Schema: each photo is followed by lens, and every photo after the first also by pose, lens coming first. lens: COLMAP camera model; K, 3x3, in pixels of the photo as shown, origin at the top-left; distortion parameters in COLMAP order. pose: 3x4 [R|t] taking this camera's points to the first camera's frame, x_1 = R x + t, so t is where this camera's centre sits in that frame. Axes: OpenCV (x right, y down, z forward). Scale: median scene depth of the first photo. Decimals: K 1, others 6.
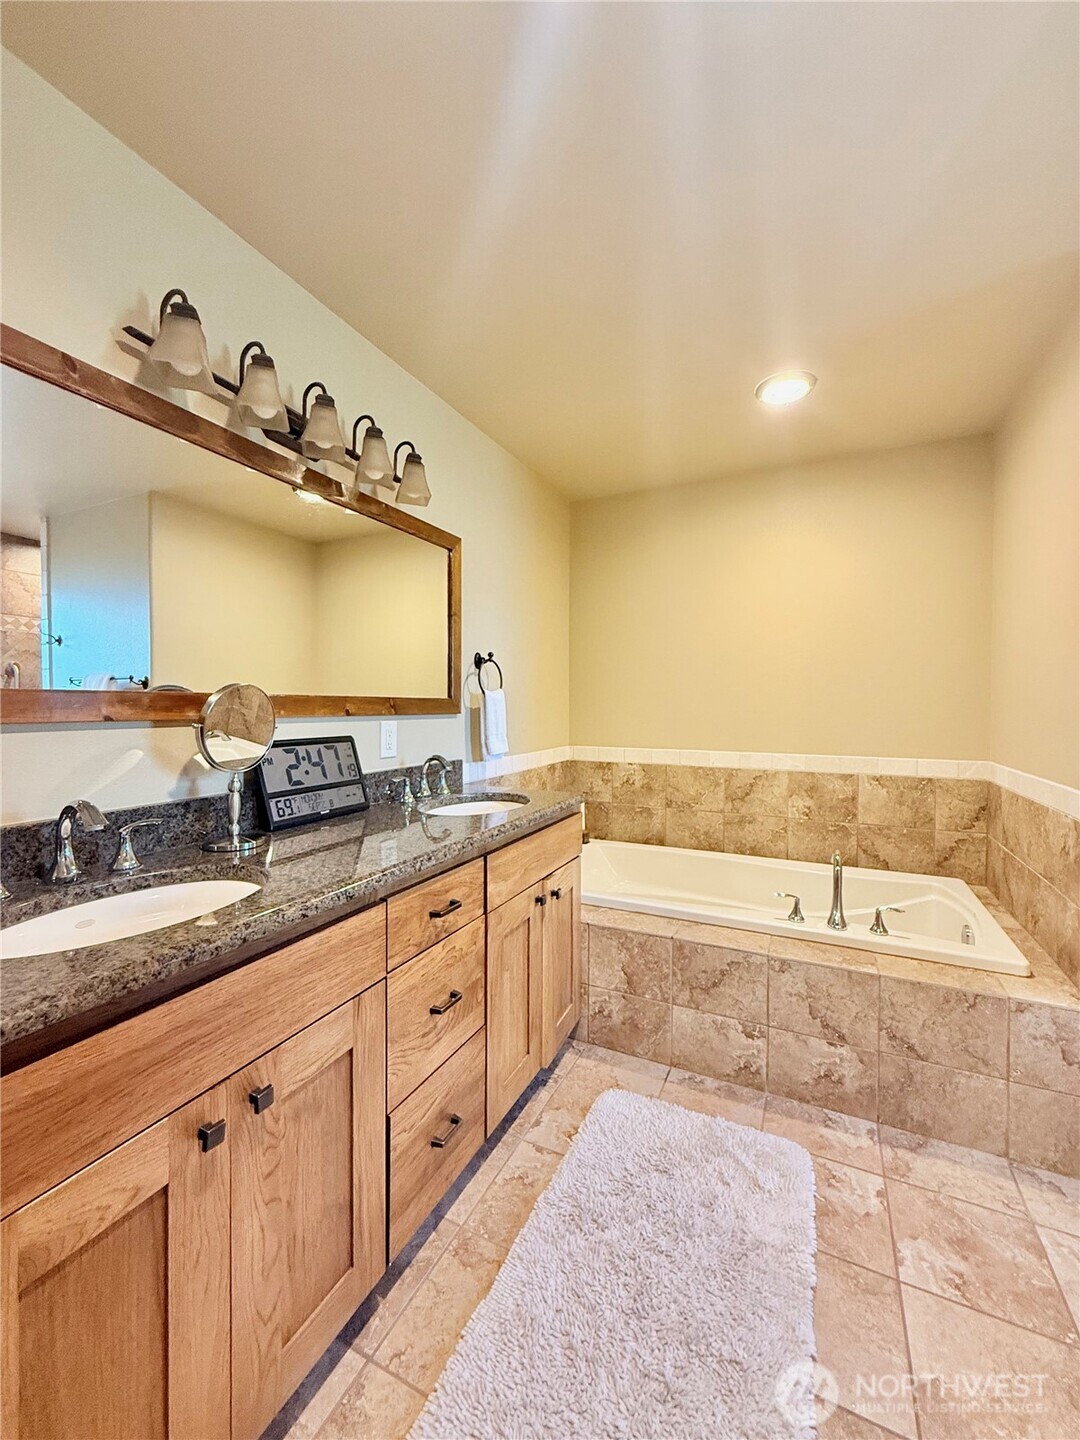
lens RADIAL K [[574.3, 0, 541.2], [0, 574.3, 715.1], [0, 0, 1]] dist [-0.001056, 0.000389]
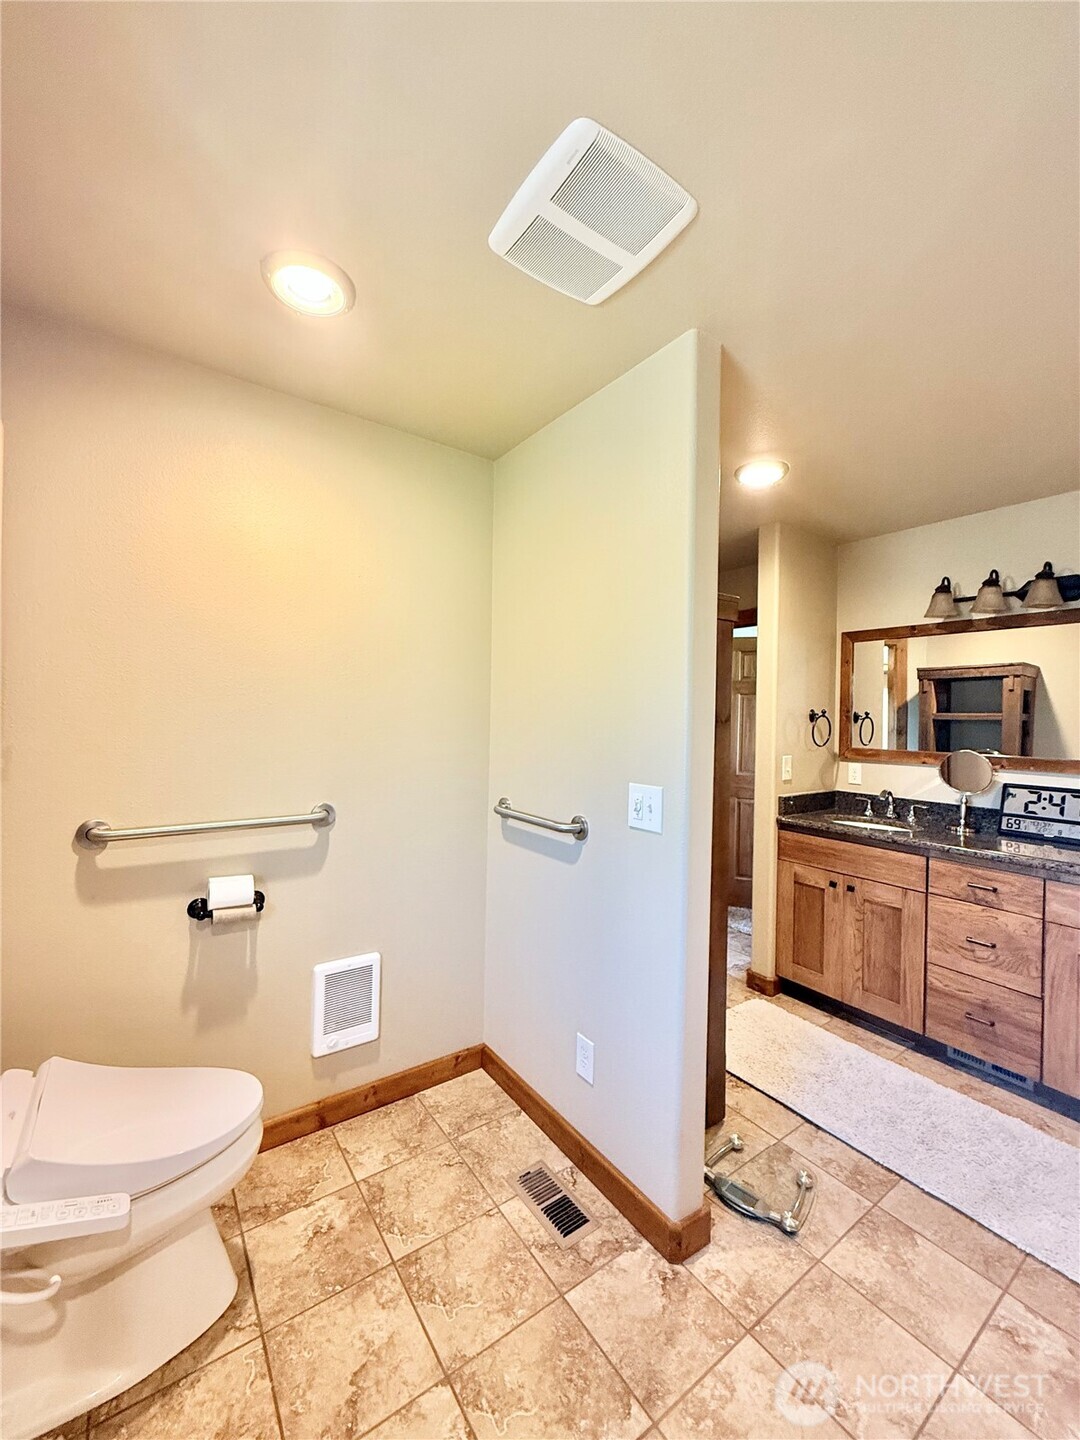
lens RADIAL K [[574.3, 0, 541.2], [0, 574.3, 715.1], [0, 0, 1]] dist [-0.001056, 0.000389]
pose [[-0.479488, -0.013854, -0.877439, 1.411493], [-0.035870, 0.999349, 0.003823, -0.095863], [0.876815, 0.033307, -0.479673, 0.468938]]
